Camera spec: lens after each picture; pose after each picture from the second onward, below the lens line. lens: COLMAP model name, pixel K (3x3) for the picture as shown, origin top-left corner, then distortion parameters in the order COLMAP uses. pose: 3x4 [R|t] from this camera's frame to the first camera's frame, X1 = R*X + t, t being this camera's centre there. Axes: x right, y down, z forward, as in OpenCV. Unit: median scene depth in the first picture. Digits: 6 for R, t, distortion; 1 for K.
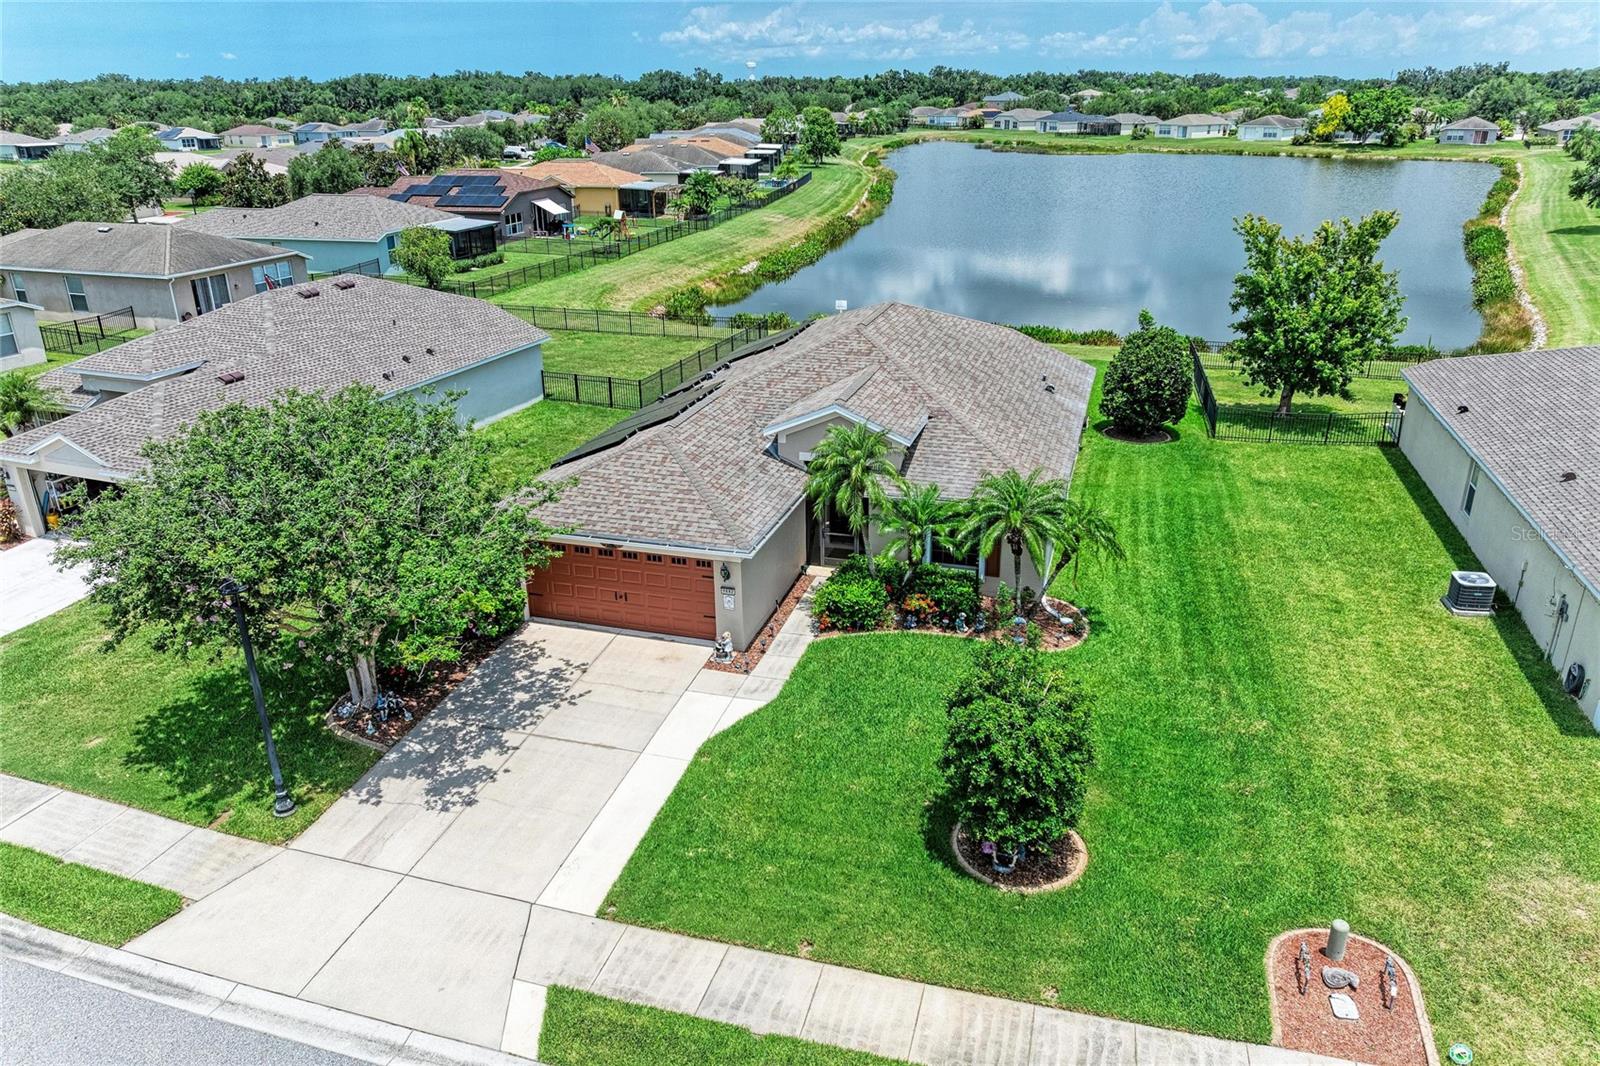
lens RADIAL K [[1136.6, 0, 793.1], [0, 1136.6, 528.1], [0, 0, 1]] dist [-0.004436, -0.001932]
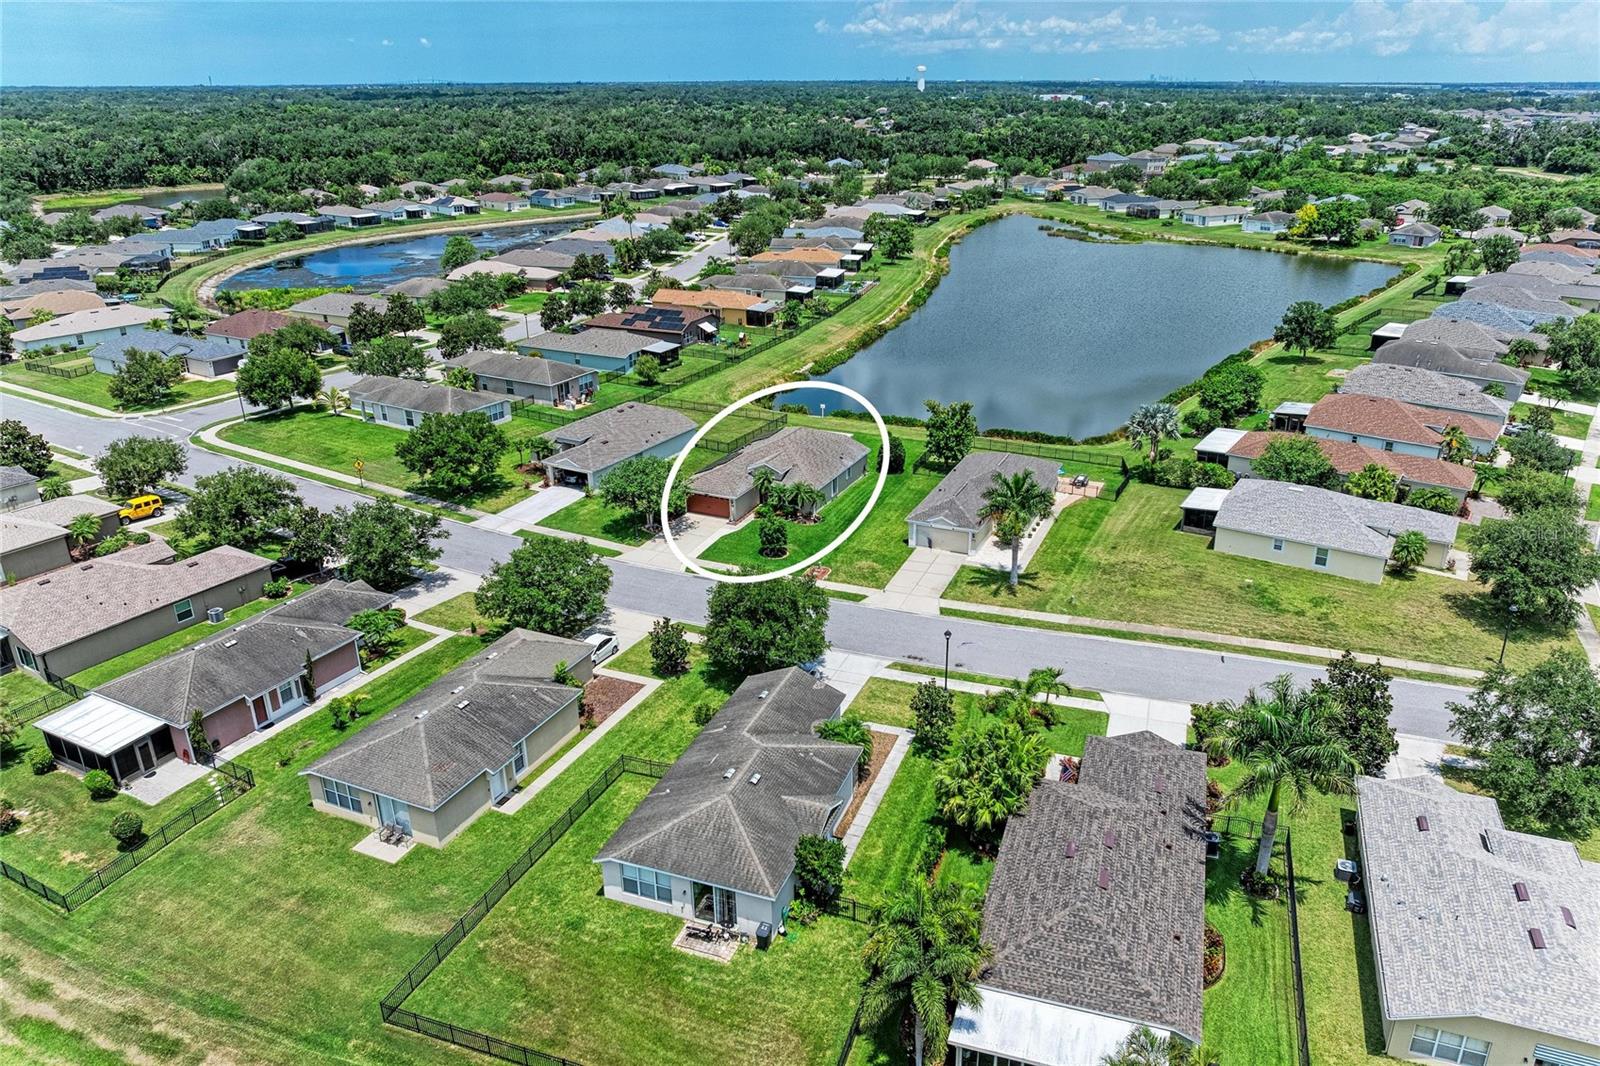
lens RADIAL K [[1136.6, 0, 802.9], [0, 1136.6, 534.5], [0, 0, 1]] dist [-0.004436, -0.001932]
pose [[0.990583, 0.057228, -0.124377, 0.596904], [-0.055625, 0.998318, 0.016326, 0.061527], [0.125102, -0.009254, 0.992101, -2.577532]]
